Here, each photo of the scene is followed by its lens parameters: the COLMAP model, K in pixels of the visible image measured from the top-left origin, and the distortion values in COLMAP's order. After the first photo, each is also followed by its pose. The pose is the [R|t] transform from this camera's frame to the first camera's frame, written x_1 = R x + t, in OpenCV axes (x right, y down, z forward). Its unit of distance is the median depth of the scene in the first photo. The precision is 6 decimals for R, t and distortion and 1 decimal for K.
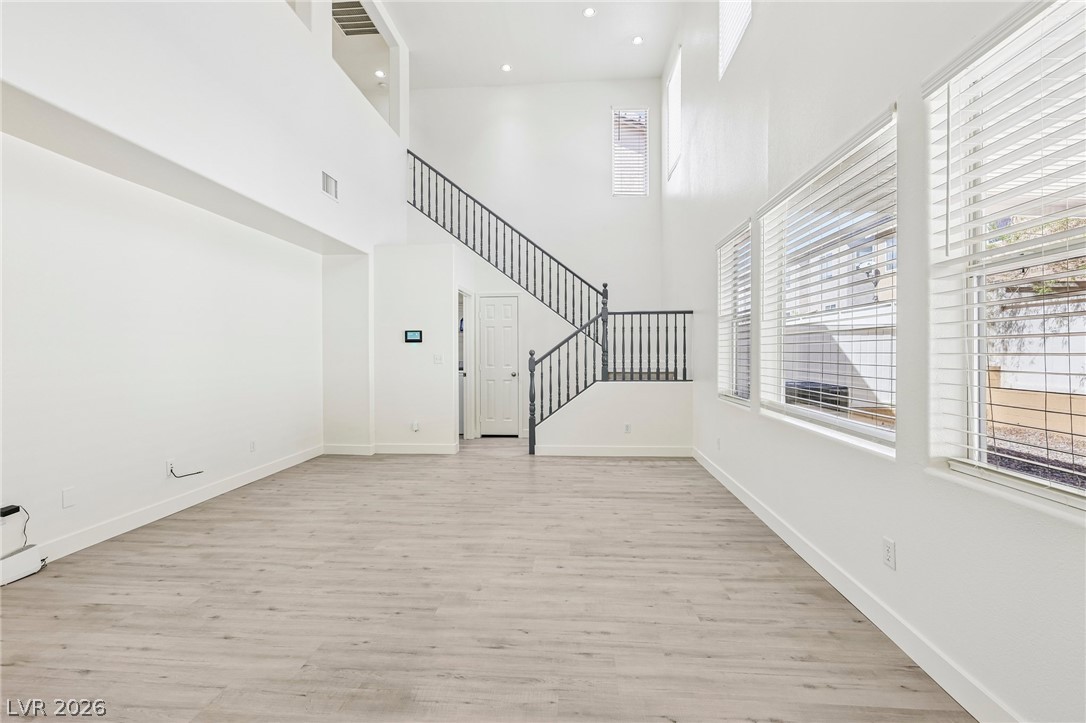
lens RADIAL K [[474.4, 0, 544.5], [0, 474.4, 355.3], [0, 0, 1]] dist [0.002352, 0.000098]
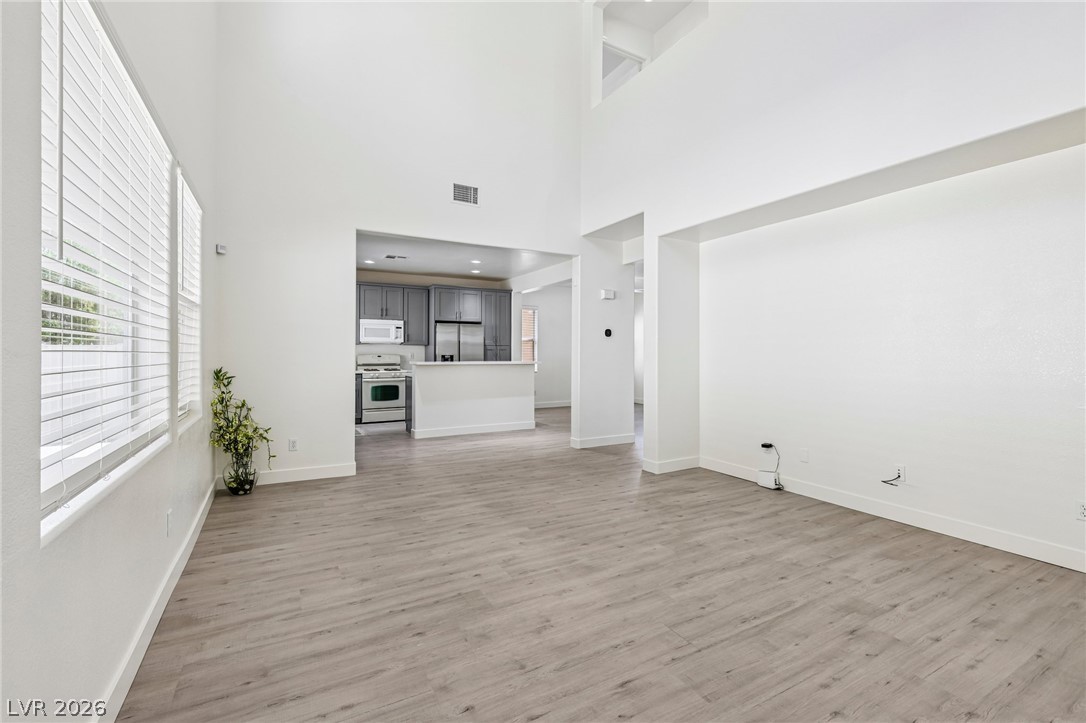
lens RADIAL K [[474.4, 0, 544.5], [0, 474.4, 355.3], [0, 0, 1]] dist [0.002352, 0.000098]
pose [[-0.835867, 0.002915, -0.548924, 0.434558], [-0.003231, 0.999942, 0.010230, -0.010701], [0.548922, 0.010324, -0.835810, 1.823908]]
